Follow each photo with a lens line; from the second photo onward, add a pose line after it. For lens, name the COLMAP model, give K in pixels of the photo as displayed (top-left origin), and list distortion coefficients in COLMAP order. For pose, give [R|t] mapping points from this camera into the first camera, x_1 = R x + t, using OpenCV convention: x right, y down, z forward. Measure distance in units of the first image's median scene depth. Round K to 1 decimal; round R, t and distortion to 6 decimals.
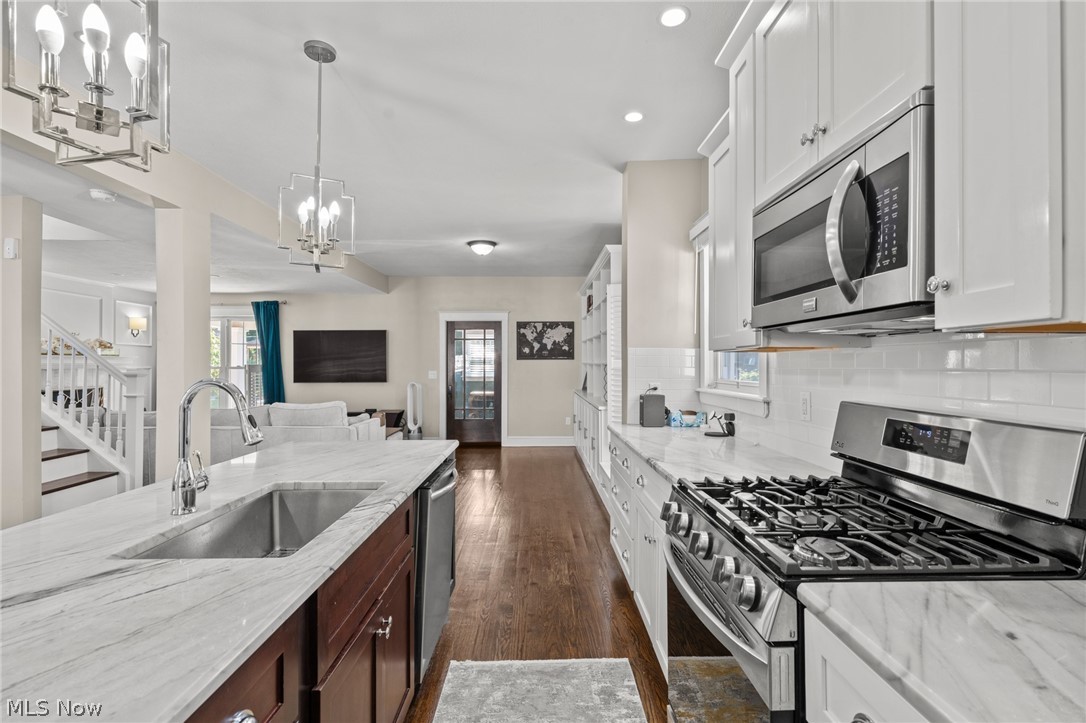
lens RADIAL K [[516.0, 0, 543.0], [0, 516.0, 361.5], [0, 0, 1]] dist [0.017943, -0.000010]
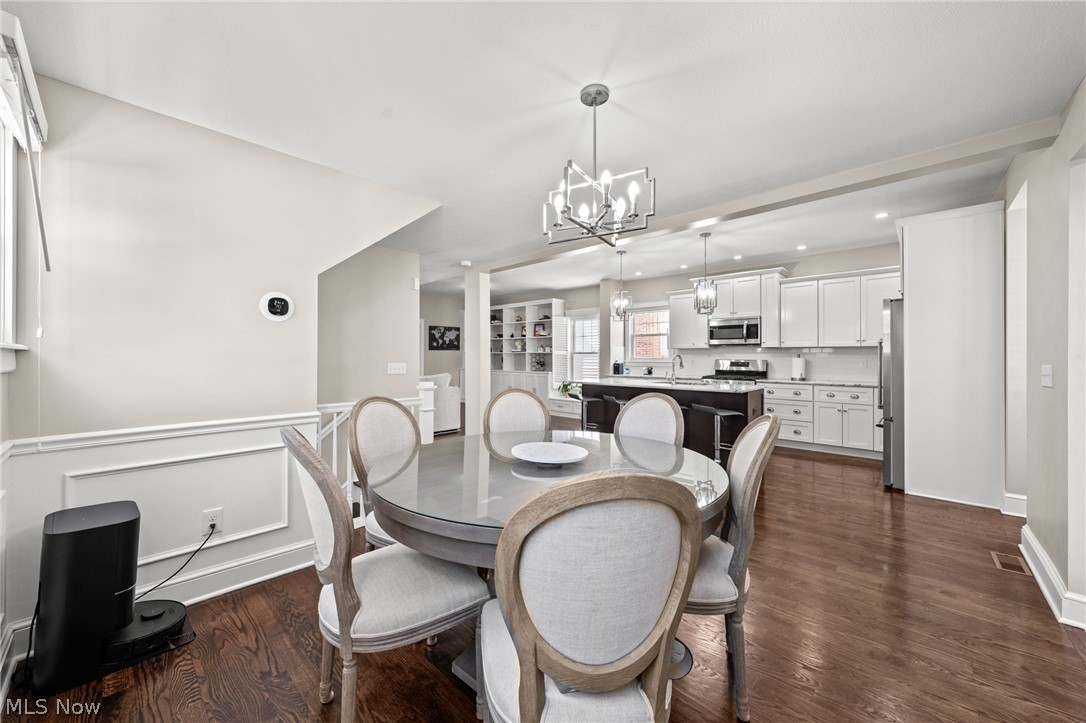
lens RADIAL K [[407.4, 0, 542.9], [0, 407.4, 355.7], [0, 0, 1]] dist [-0.000381, -0.000007]
pose [[0.698337, 0.002448, 0.715765, -0.692714], [-0.006060, 0.999979, 0.002492, 0.008657], [-0.715744, -0.006078, 0.698337, -0.106481]]
